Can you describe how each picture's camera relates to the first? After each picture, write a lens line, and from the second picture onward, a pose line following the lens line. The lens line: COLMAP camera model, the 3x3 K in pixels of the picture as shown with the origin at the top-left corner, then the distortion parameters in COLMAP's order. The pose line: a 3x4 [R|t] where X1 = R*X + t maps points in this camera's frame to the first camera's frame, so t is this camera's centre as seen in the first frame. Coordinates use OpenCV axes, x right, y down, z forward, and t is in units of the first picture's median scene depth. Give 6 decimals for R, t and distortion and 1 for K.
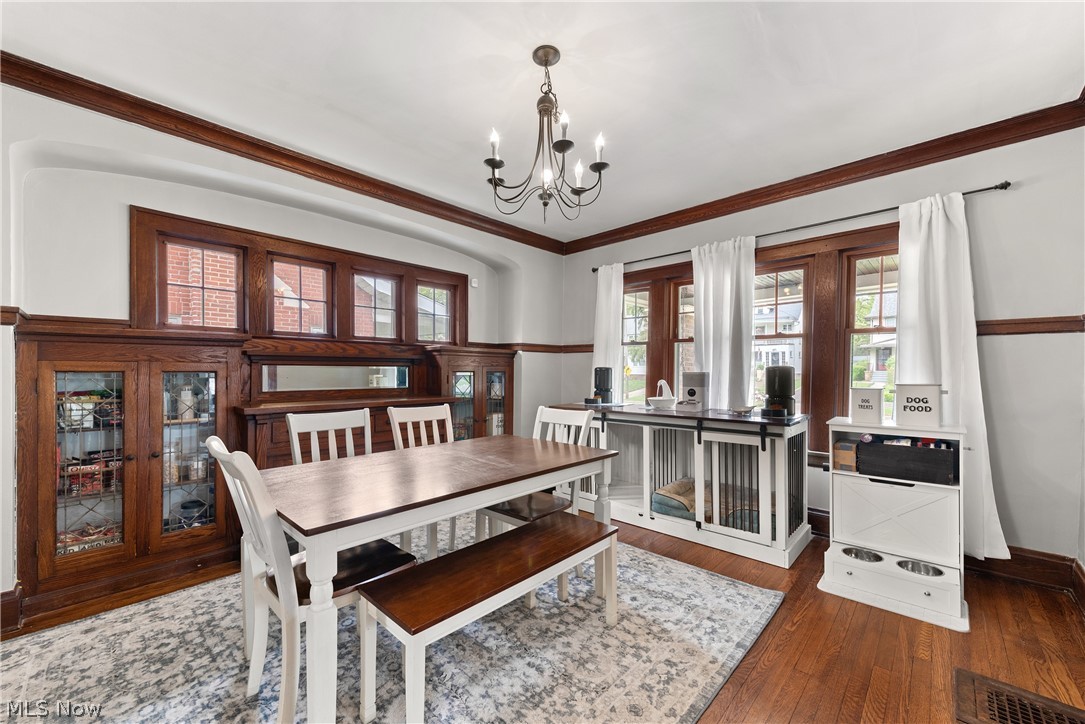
lens RADIAL K [[423.0, 0, 546.6], [0, 423.0, 370.2], [0, 0, 1]] dist [0.007109, -0.001410]
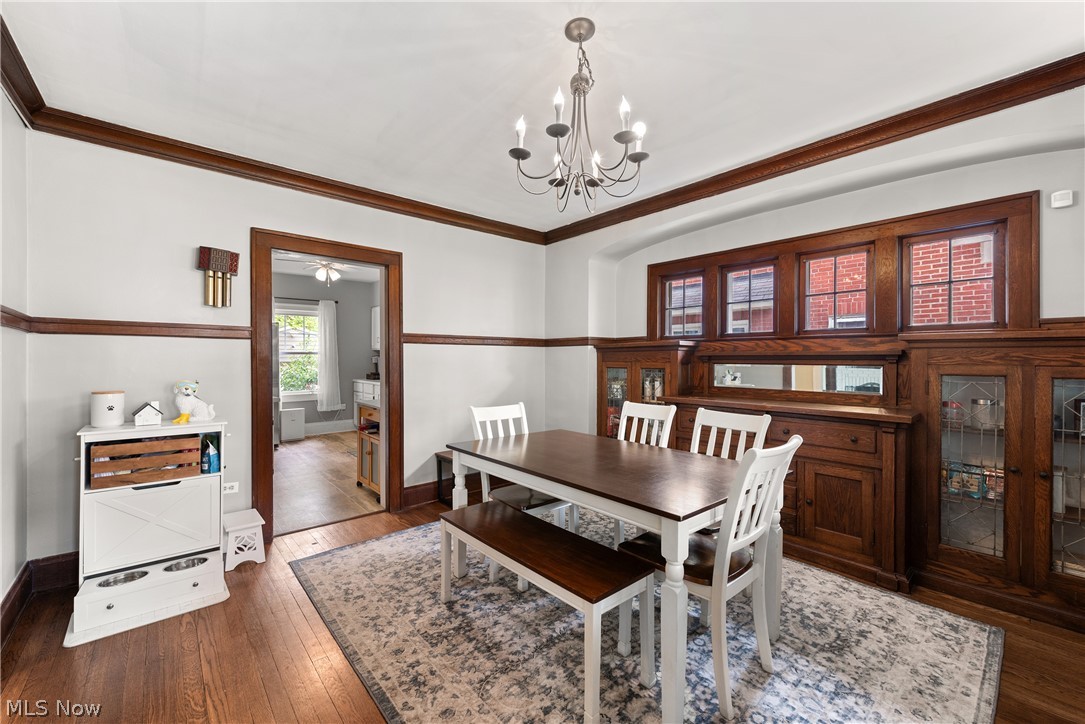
lens RADIAL K [[435.7, 0, 540.6], [0, 435.7, 361.4], [0, 0, 1]] dist [-0.000311, 0.000141]
pose [[-0.100989, -0.011702, -0.994819, 0.552260], [-0.012570, 0.999866, -0.010485, -0.000896], [0.994808, 0.011446, -0.101123, 0.604893]]
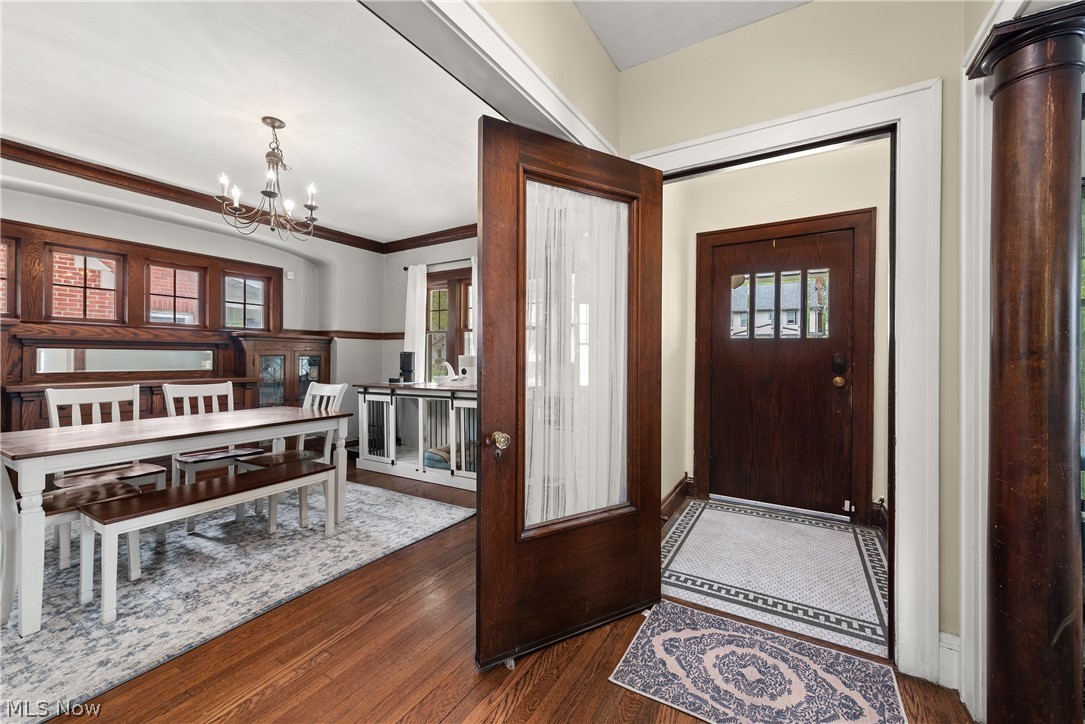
lens RADIAL K [[423.0, 0, 546.7], [0, 423.0, 351.7], [0, 0, 1]] dist [0.007109, -0.001410]
pose [[0.976354, 0.001927, 0.216171, 0.334992], [0.001226, 0.999895, -0.014451, 0.013261], [-0.216176, 0.014374, 0.976249, -0.309505]]
